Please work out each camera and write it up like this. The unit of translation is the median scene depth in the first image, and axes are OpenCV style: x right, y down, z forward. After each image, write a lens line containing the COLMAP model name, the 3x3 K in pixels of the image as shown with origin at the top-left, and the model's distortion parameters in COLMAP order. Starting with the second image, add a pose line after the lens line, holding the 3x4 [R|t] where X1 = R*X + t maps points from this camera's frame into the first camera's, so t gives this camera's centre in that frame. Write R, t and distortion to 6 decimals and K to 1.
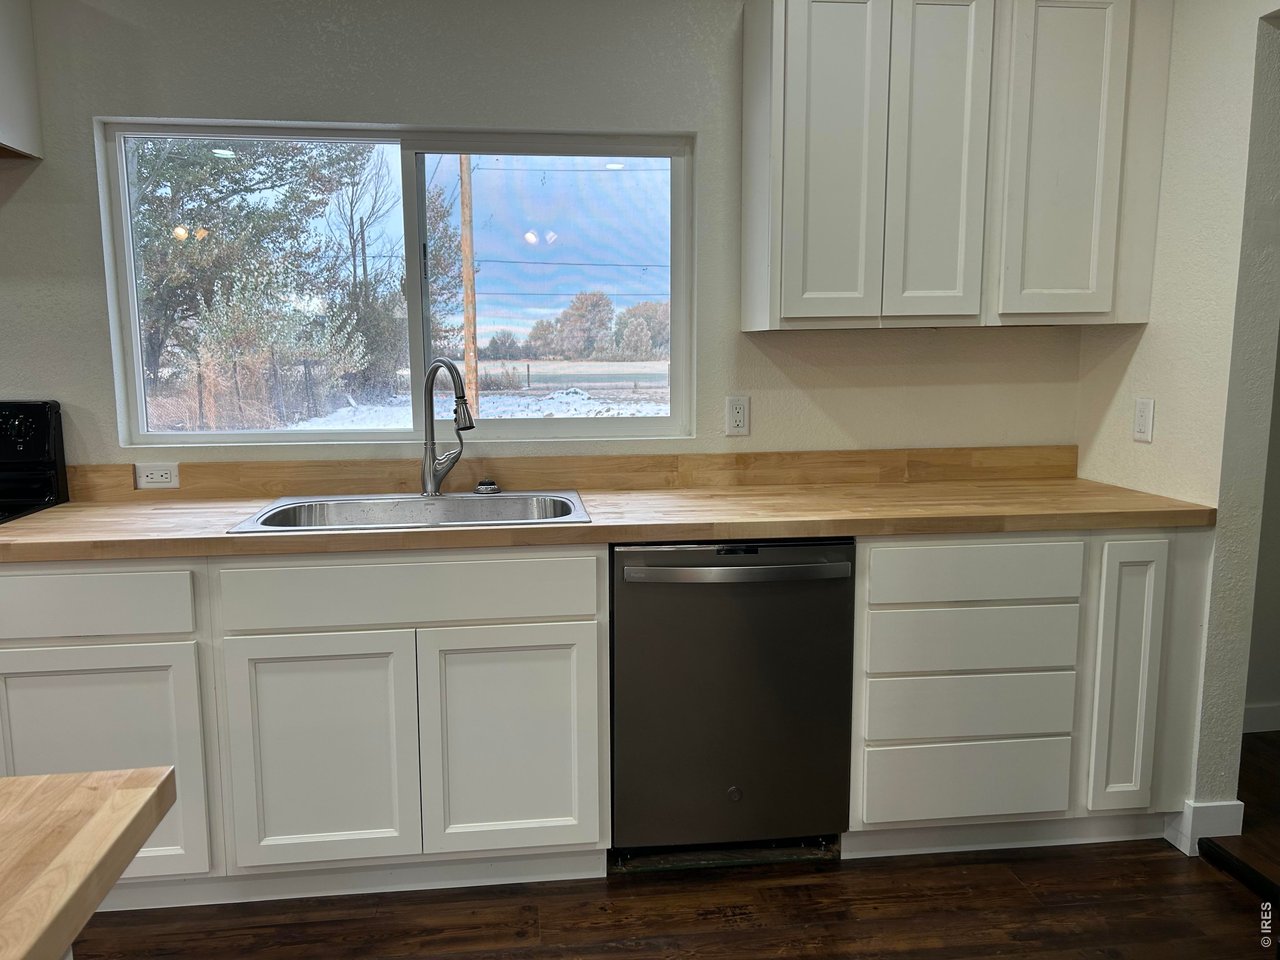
lens RADIAL K [[950.1, 0, 641.6], [0, 950.1, 480.6], [0, 0, 1]] dist [0.053601, -0.043000]
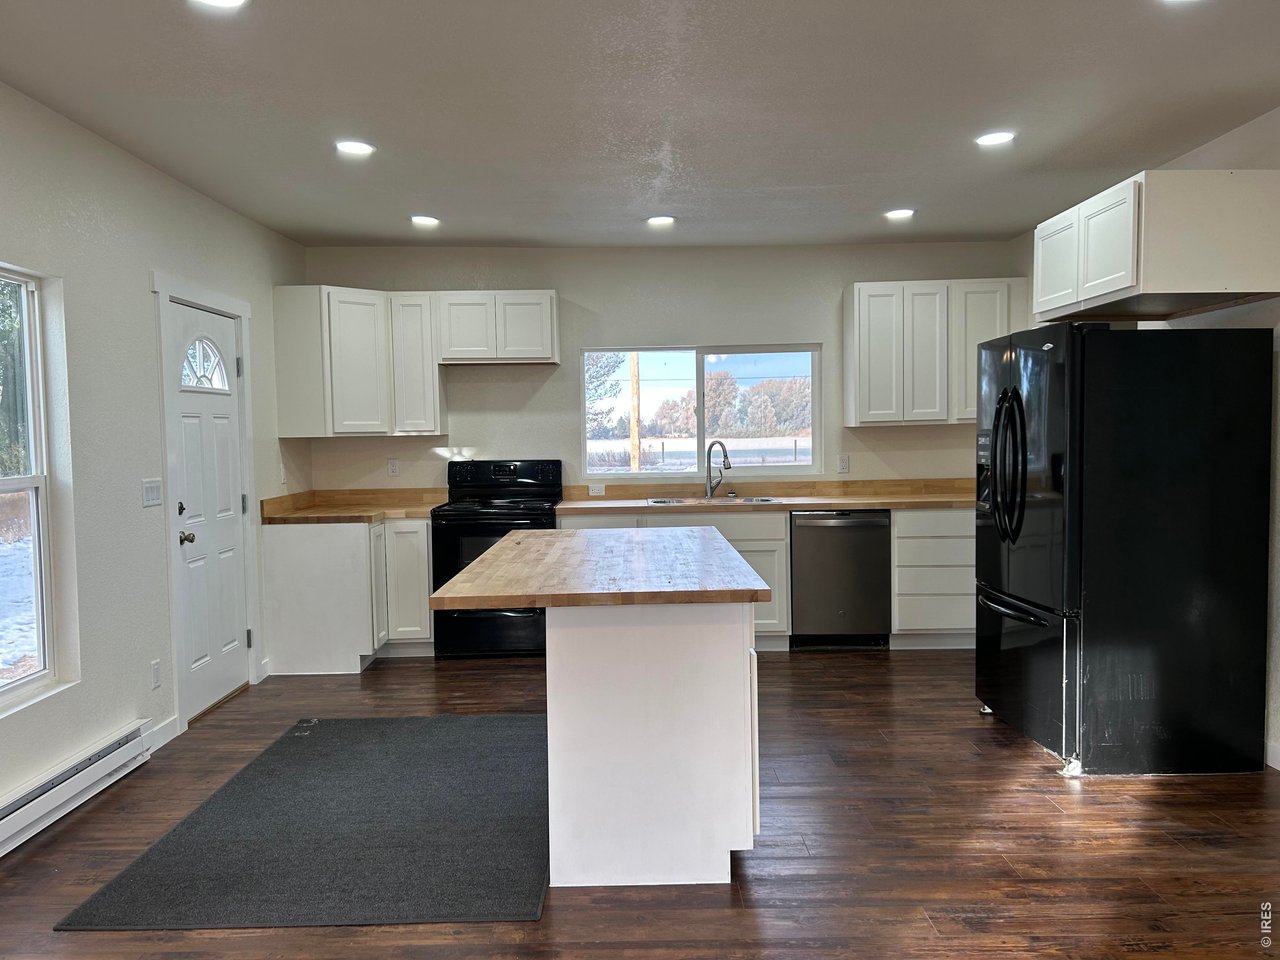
lens RADIAL K [[950.1, 0, 627.4], [0, 950.1, 470.1], [0, 0, 1]] dist [0.053601, -0.043000]
pose [[0.989689, -0.006747, -0.143076, -0.087822], [-0.006381, 0.995821, -0.091105, 0.167539], [0.143093, 0.091078, 0.985510, -1.393801]]
